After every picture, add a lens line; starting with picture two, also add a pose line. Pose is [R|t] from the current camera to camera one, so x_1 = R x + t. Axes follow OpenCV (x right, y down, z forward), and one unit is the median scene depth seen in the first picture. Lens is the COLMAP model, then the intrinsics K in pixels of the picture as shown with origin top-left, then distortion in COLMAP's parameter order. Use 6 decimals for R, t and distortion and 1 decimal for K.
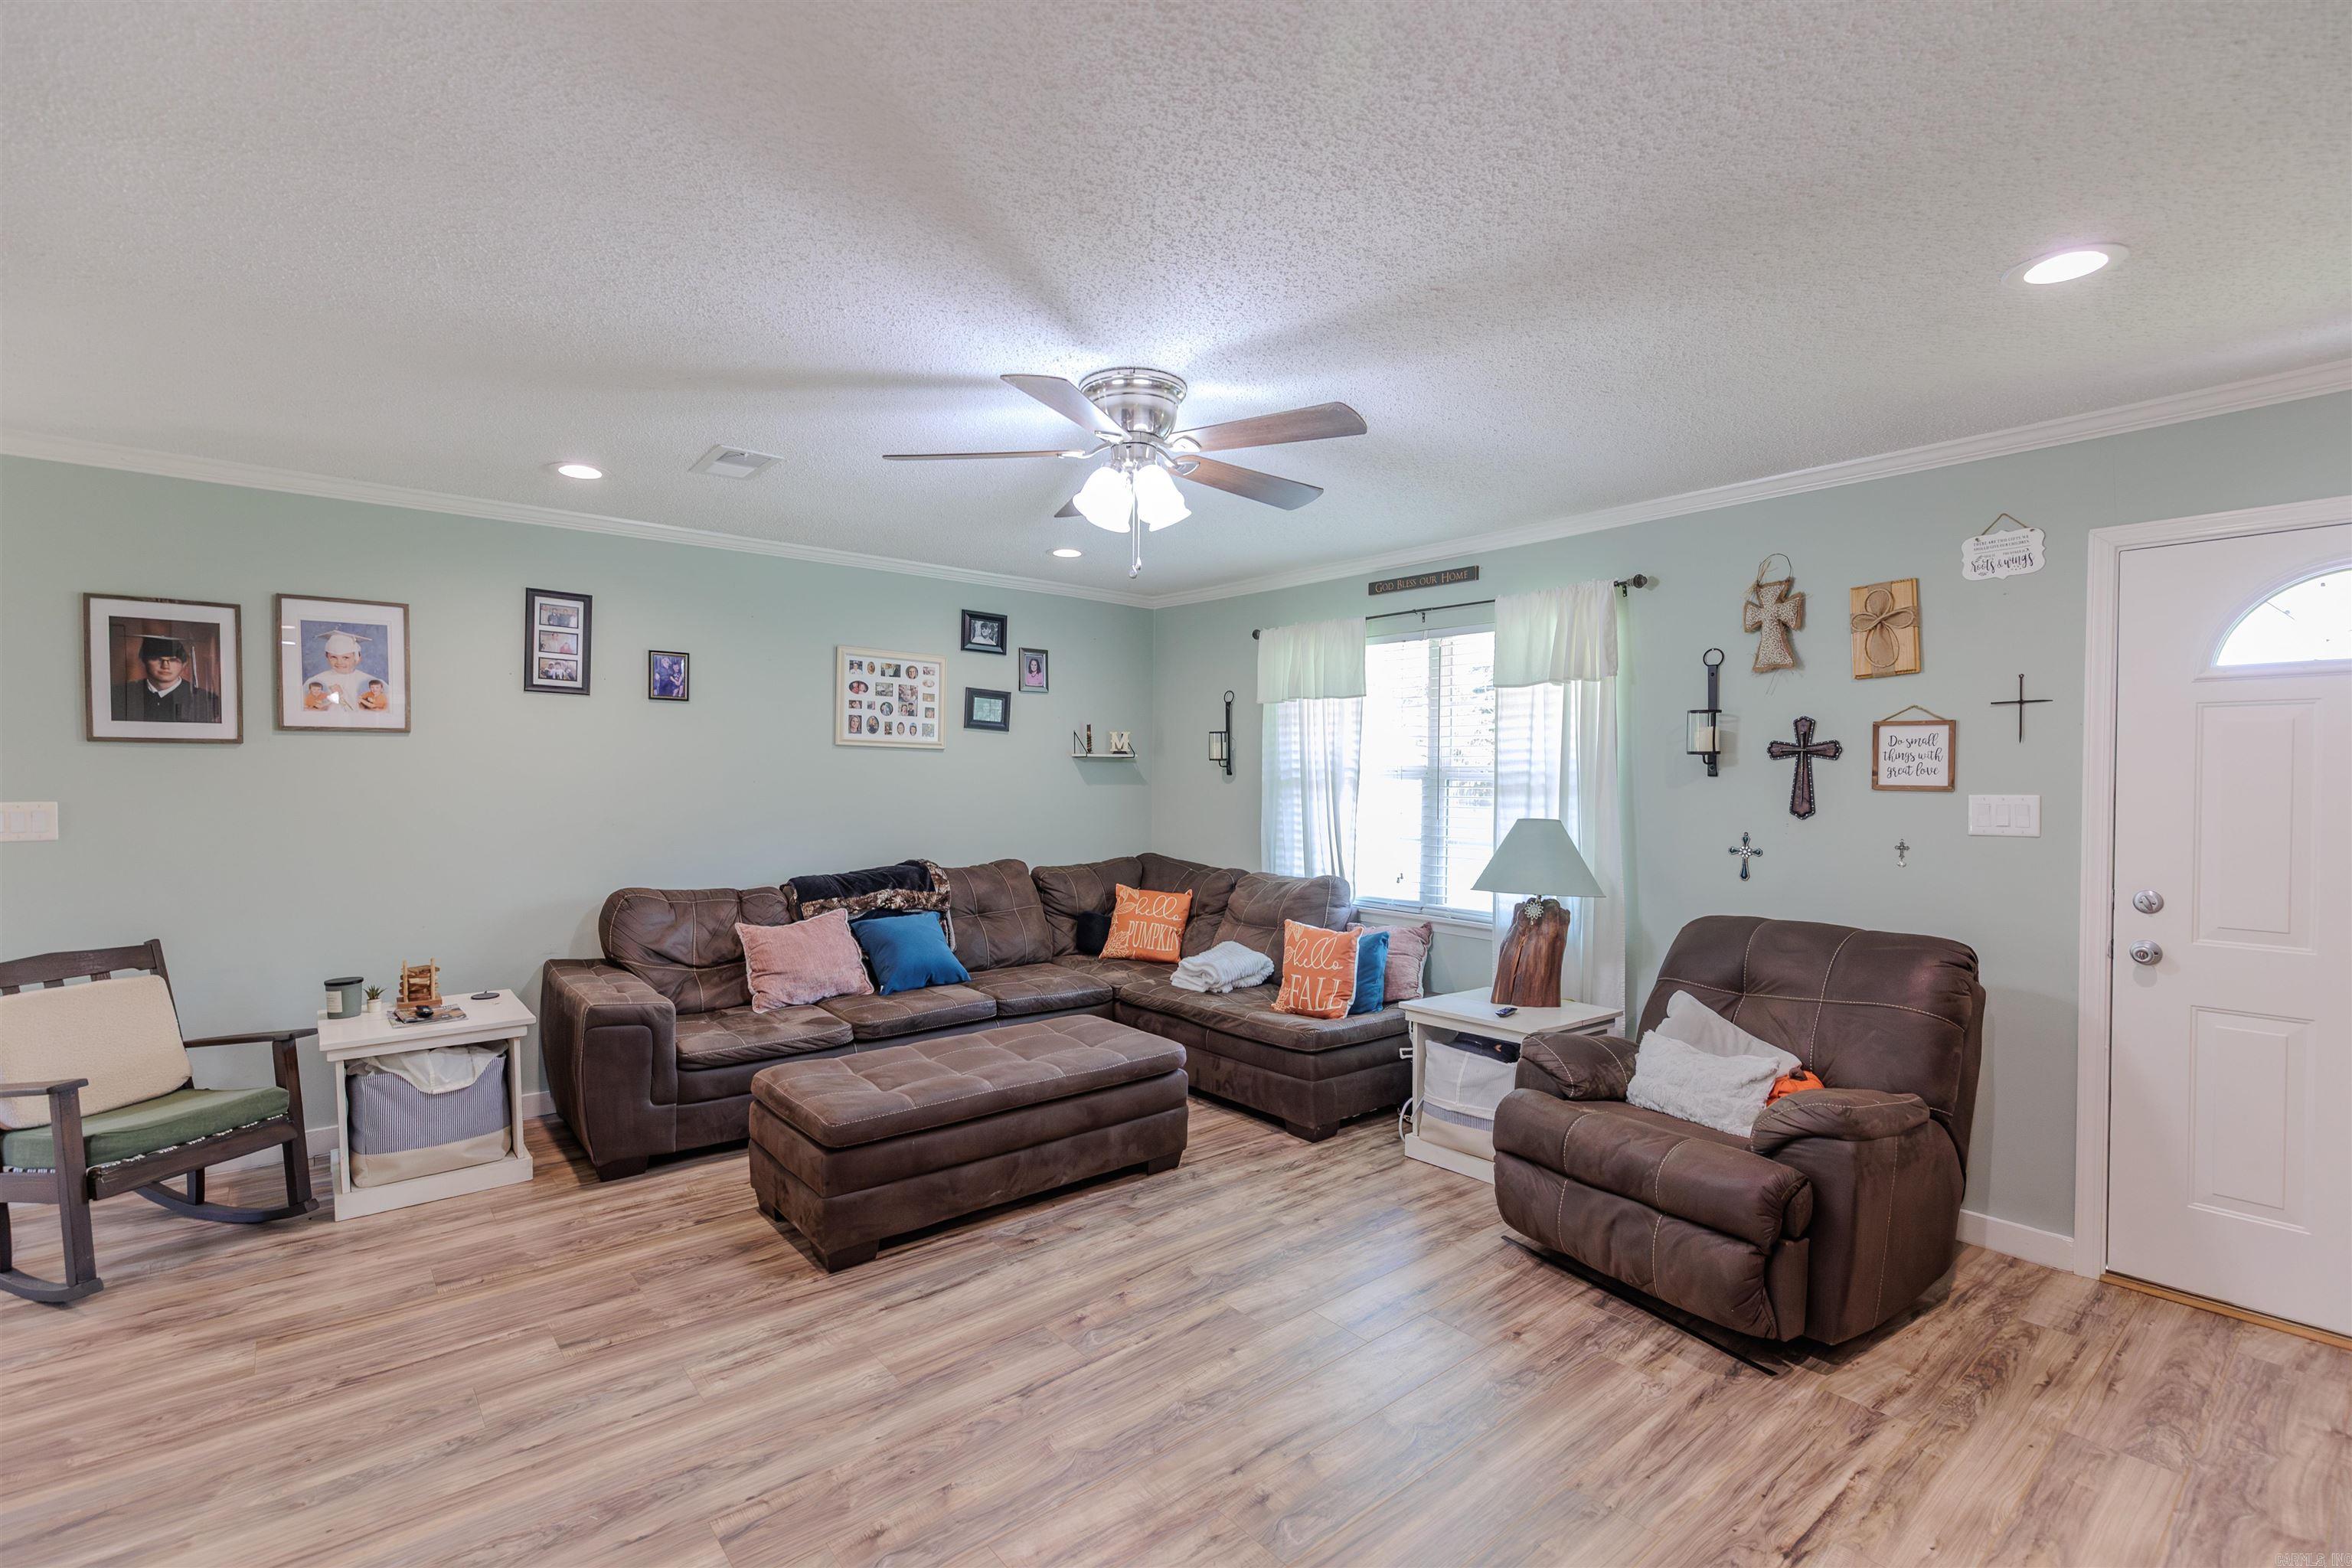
lens RADIAL K [[1071.9, 0, 1178.4], [0, 1071.9, 789.5], [0, 0, 1]] dist [0.008162, 0.000223]
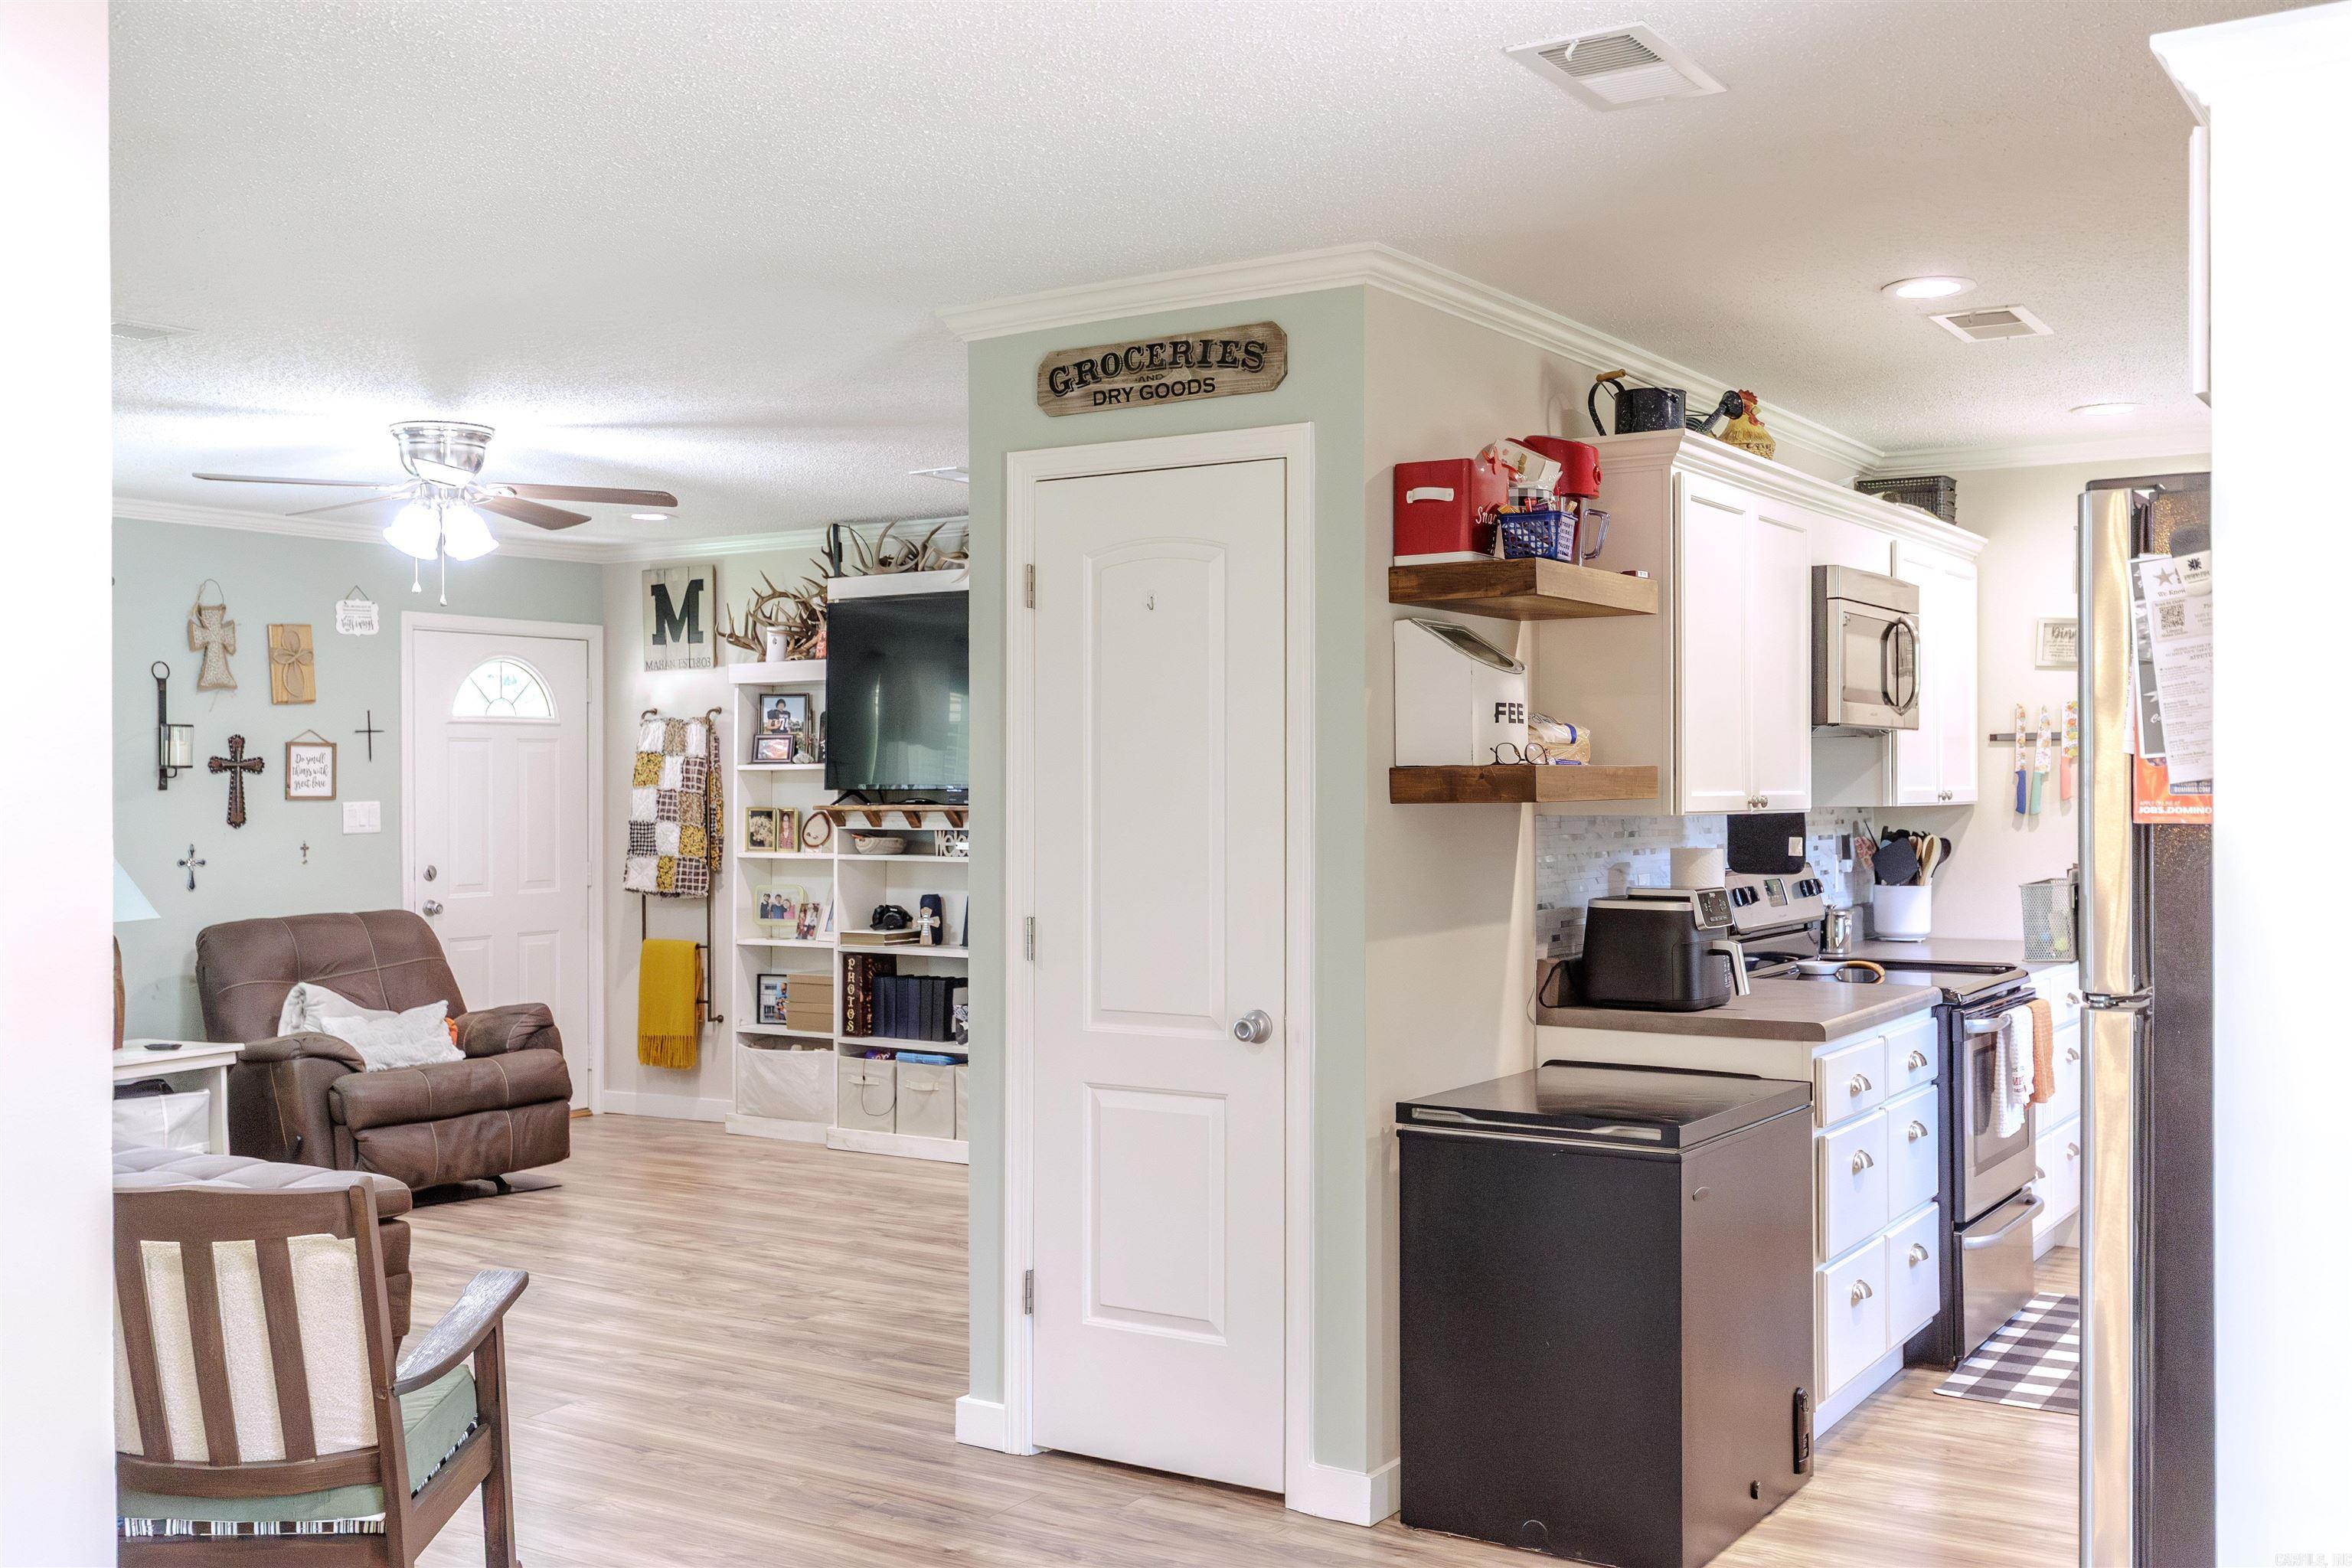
lens RADIAL K [[2322.8, 0, 1174.7], [0, 2322.8, 782.6], [0, 0, 1]] dist [0.004174, 0.000000]
pose [[-0.303668, -0.007075, 0.952752, -2.055579], [0.017019, 0.999773, 0.012849, -0.034710], [-0.952626, 0.020117, -0.303478, 0.849042]]
